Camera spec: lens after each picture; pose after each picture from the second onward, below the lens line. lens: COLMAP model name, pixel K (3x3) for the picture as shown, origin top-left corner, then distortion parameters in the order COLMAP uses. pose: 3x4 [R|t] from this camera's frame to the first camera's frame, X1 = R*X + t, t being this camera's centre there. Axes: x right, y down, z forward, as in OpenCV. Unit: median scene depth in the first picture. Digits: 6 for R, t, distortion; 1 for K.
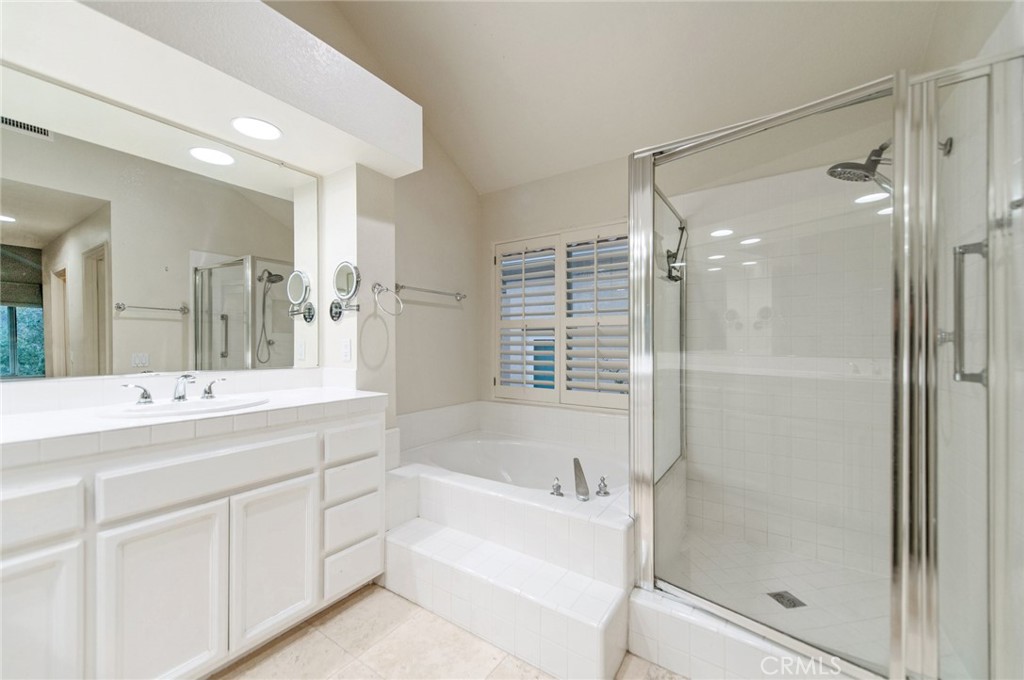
lens RADIAL K [[402.4, 0, 514.5], [0, 402.4, 345.3], [0, 0, 1]] dist [0.003292, -0.000209]
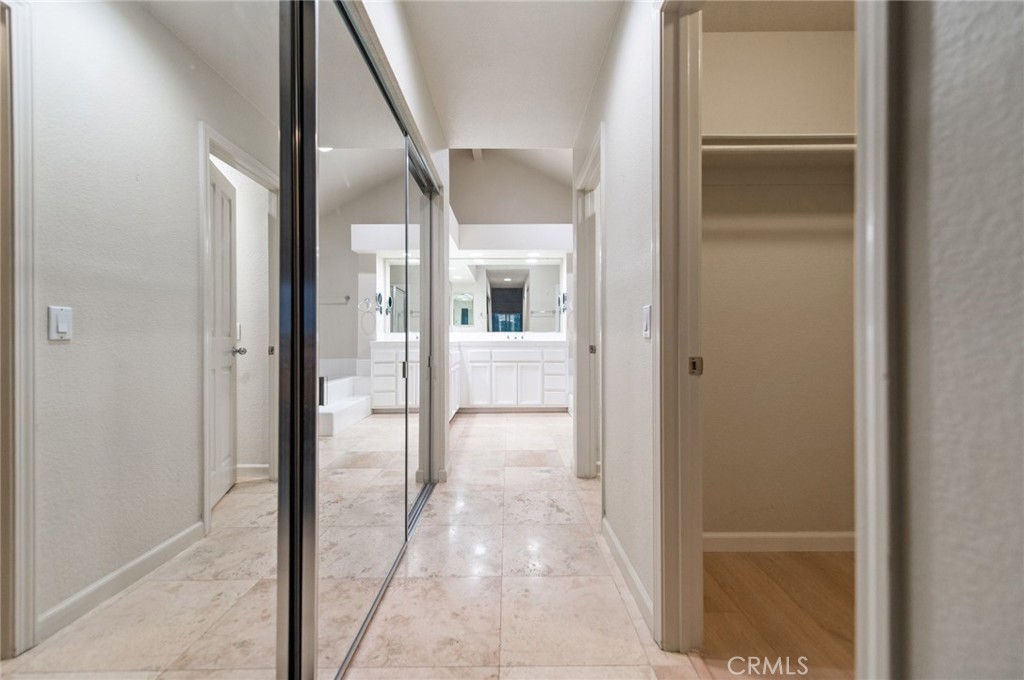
lens RADIAL K [[402.4, 0, 509.6], [0, 402.4, 334.1], [0, 0, 1]] dist [0.003292, -0.000209]
pose [[0.562957, -0.004624, -0.826473, 1.955529], [0.002739, 0.999989, -0.003730, 0.101279], [0.826482, -0.000164, 0.562963, -0.973849]]
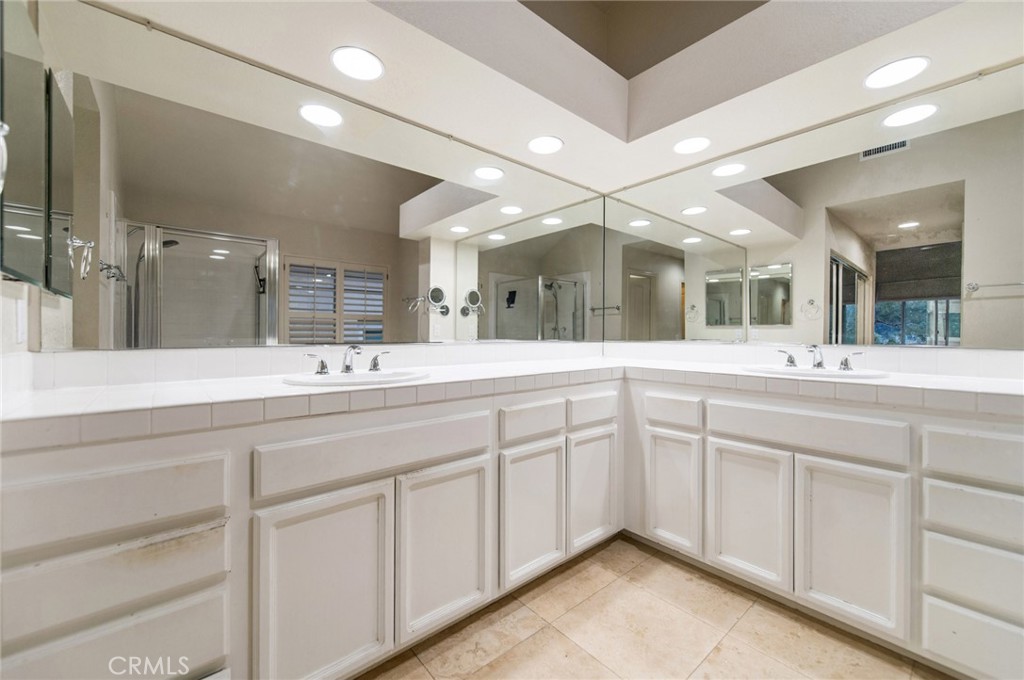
lens RADIAL K [[402.4, 0, 509.5], [0, 402.4, 337.3], [0, 0, 1]] dist [0.003292, -0.000209]
pose [[-0.284797, 0.002512, -0.958585, 0.483389], [-0.005610, 0.999975, 0.004287, 0.048400], [0.958572, 0.006599, -0.284775, 0.469388]]
